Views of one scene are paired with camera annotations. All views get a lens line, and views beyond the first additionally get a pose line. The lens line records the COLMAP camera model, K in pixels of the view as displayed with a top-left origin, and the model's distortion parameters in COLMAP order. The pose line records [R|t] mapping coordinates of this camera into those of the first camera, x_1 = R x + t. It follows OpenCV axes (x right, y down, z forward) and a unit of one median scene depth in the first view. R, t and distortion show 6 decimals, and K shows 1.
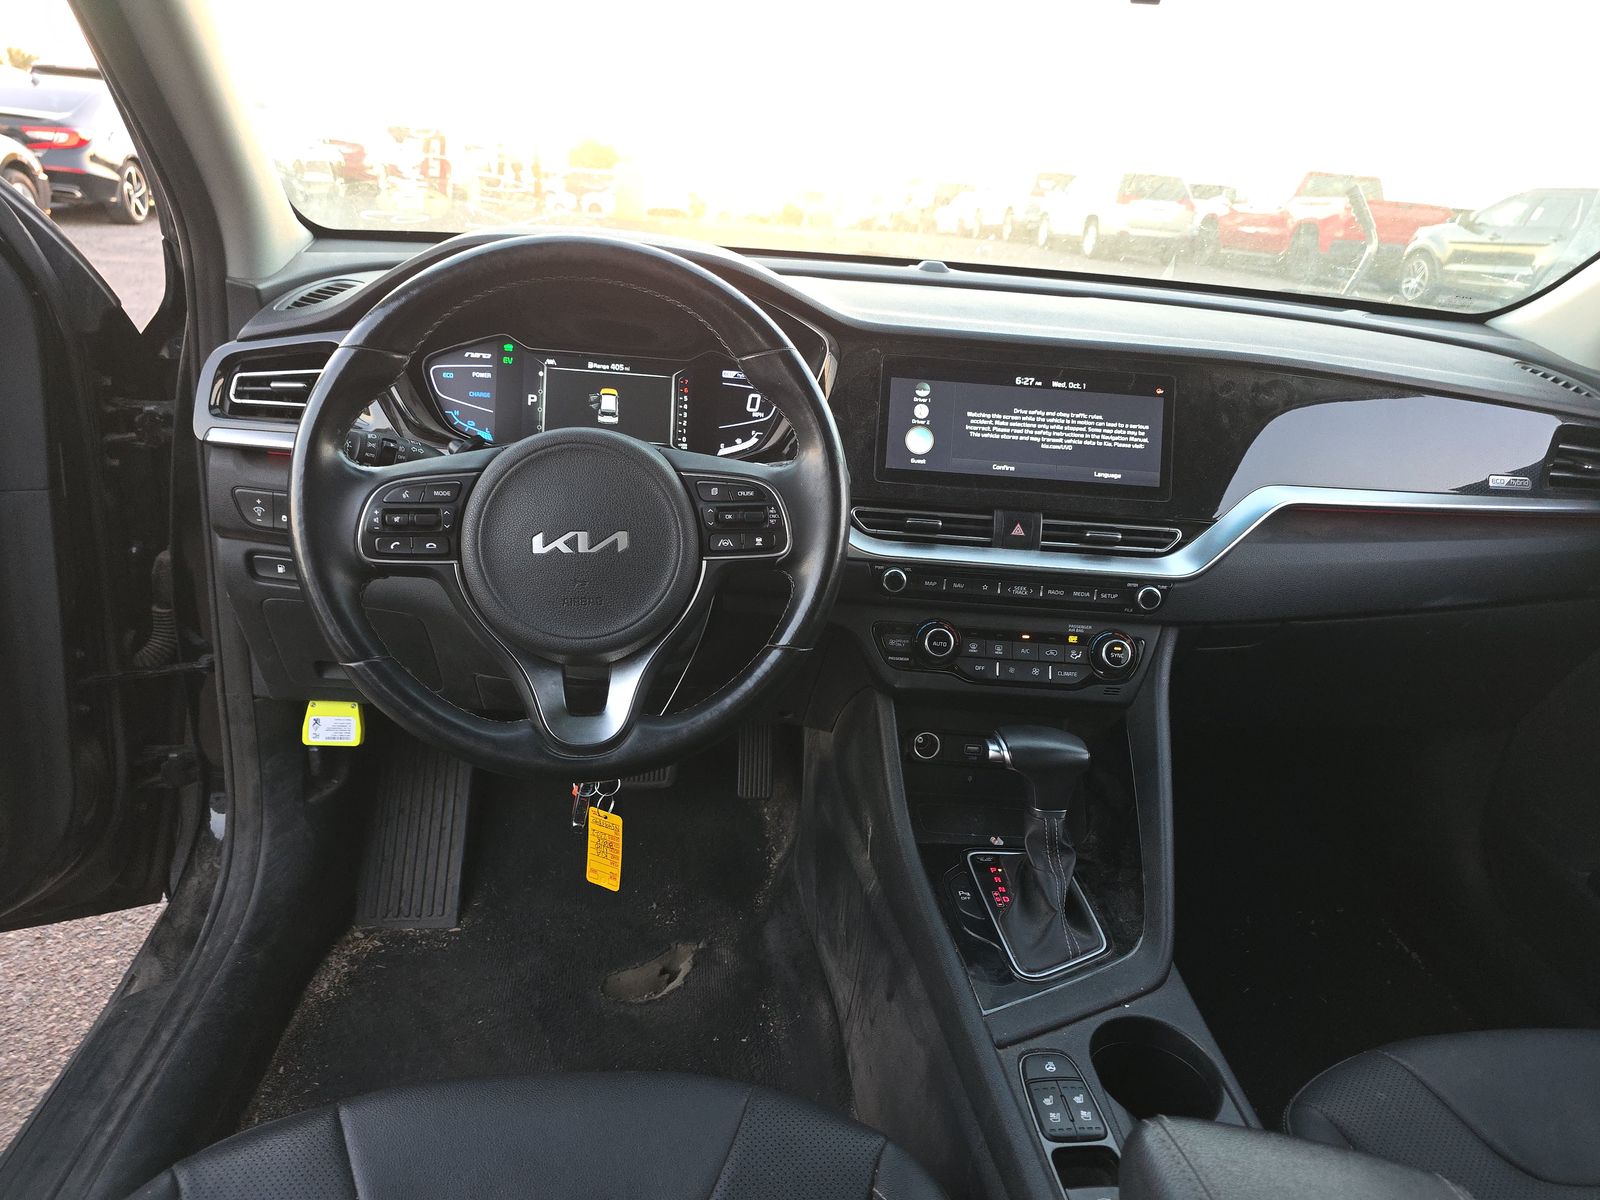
lens RADIAL K [[1065.7, 0, 800.0], [0, 1065.7, 600.0], [0, 0, 1]] dist [0.073292, -0.118025]
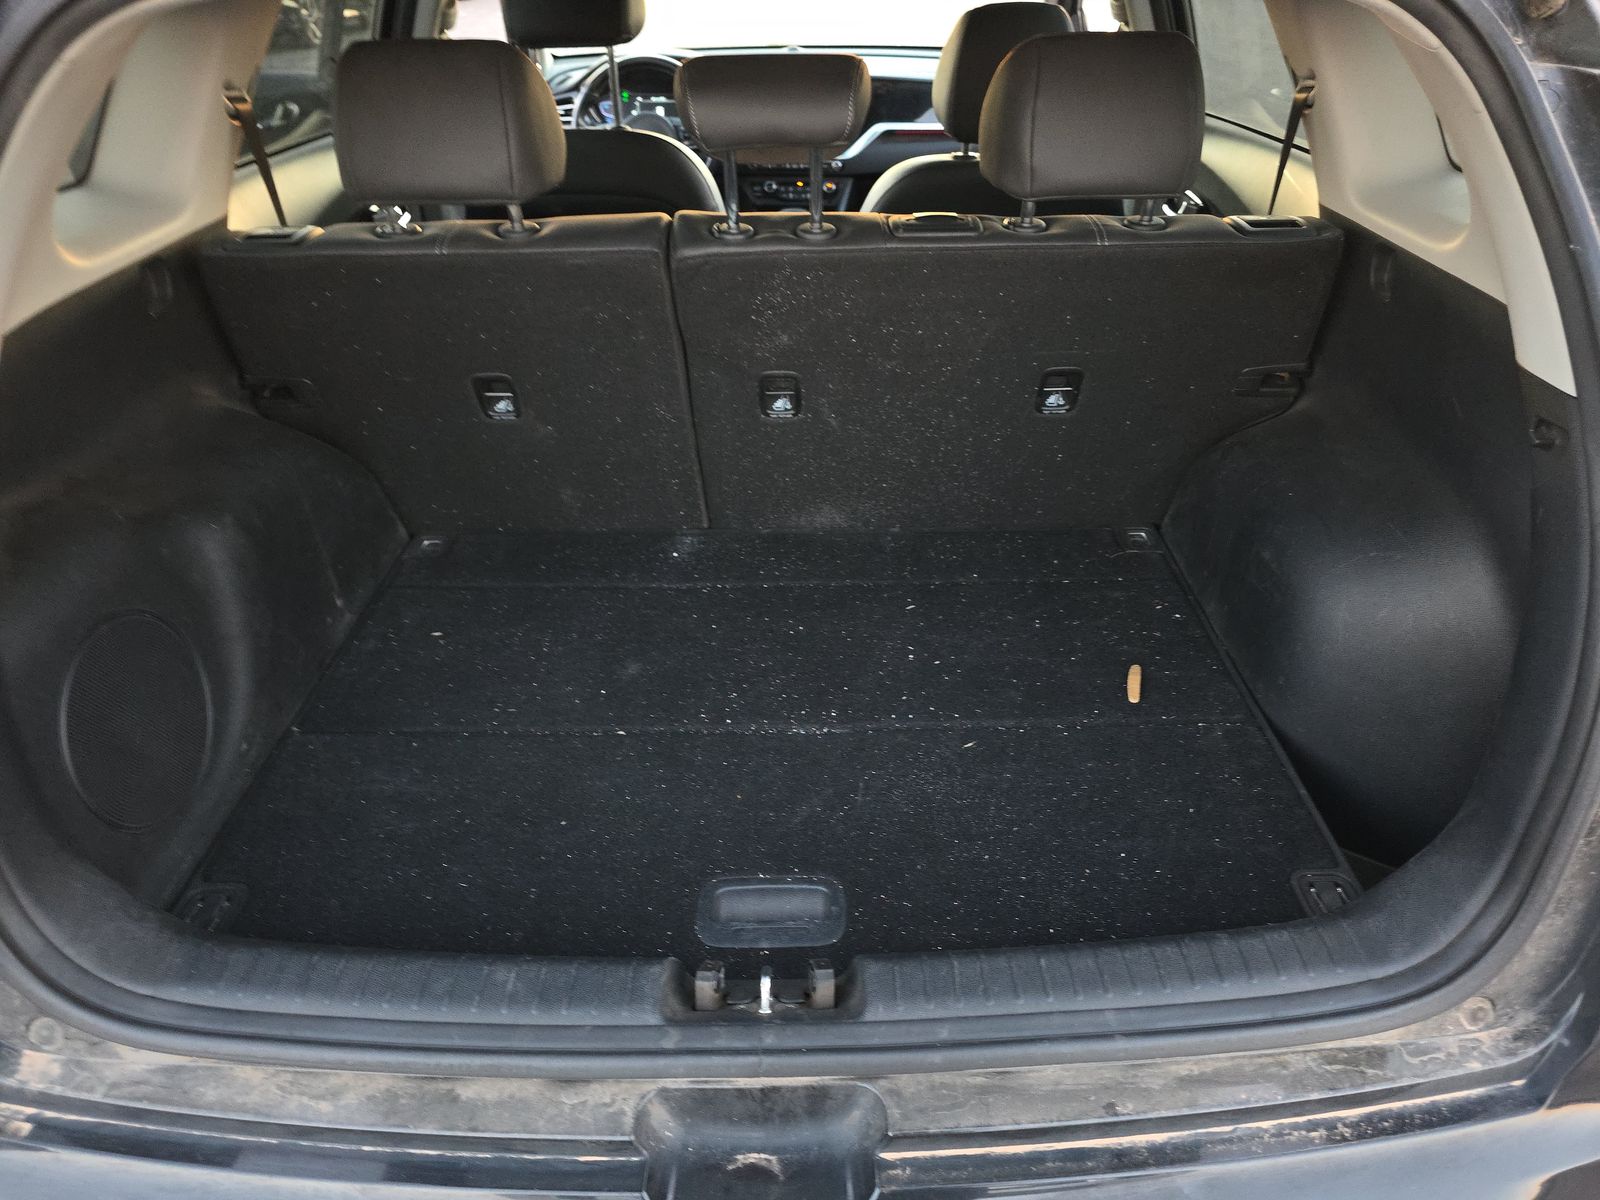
lens RADIAL K [[1065.7, 0, 800.0], [0, 1065.7, 600.0], [0, 0, 1]] dist [0.073292, -0.118025]
pose [[0.988269, -0.012058, -0.152248, 0.631191], [0.039239, 0.983461, 0.176818, 0.624765], [0.147598, -0.180718, 0.972397, -2.056805]]
